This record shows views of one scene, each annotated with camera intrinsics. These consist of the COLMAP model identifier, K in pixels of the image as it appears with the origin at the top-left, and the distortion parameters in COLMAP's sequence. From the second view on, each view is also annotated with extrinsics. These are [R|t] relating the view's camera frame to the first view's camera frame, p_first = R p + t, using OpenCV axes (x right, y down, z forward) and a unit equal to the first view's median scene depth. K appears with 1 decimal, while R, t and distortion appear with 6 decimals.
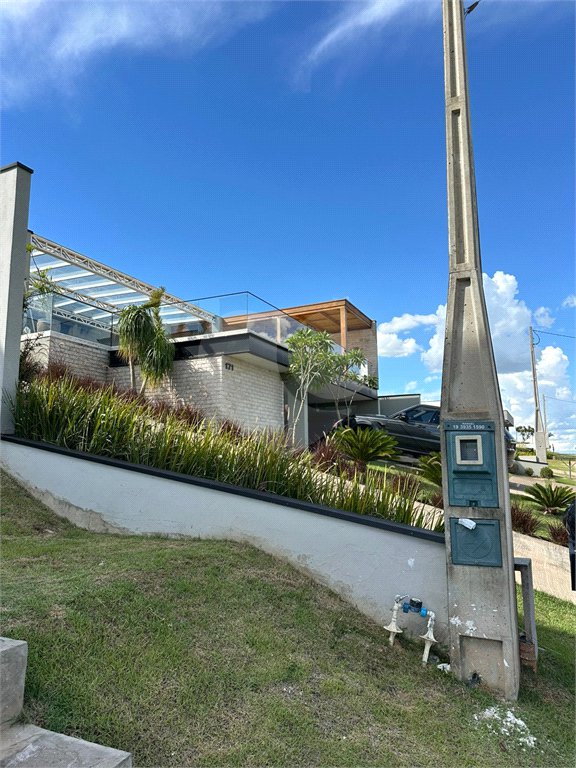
lens RADIAL K [[545.2, 0, 288.0], [0, 545.2, 384.0], [0, 0, 1]] dist [0.008541, -0.014476]
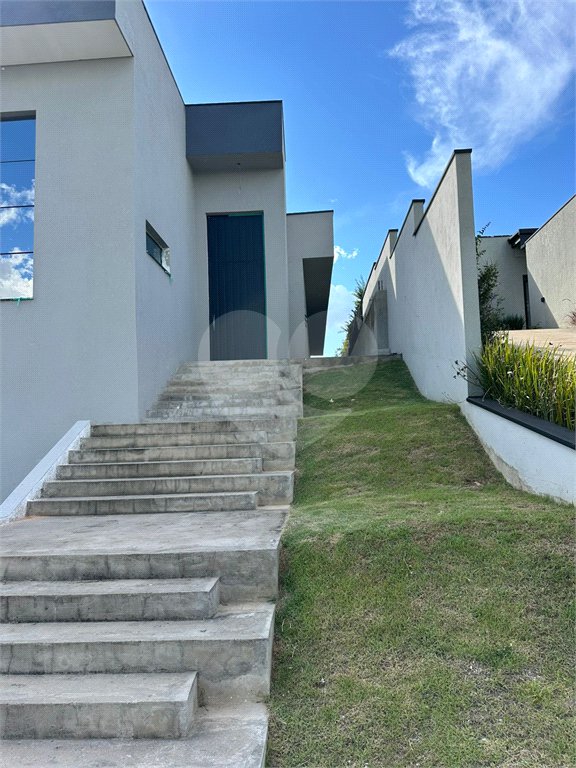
lens RADIAL K [[545.2, 0, 288.0], [0, 545.2, 384.0], [0, 0, 1]] dist [0.008541, -0.014476]
pose [[0.390811, -0.086950, -0.916355, 0.775538], [0.158173, 0.987064, -0.026201, 0.075076], [0.906779, -0.134703, 0.399509, 0.446288]]
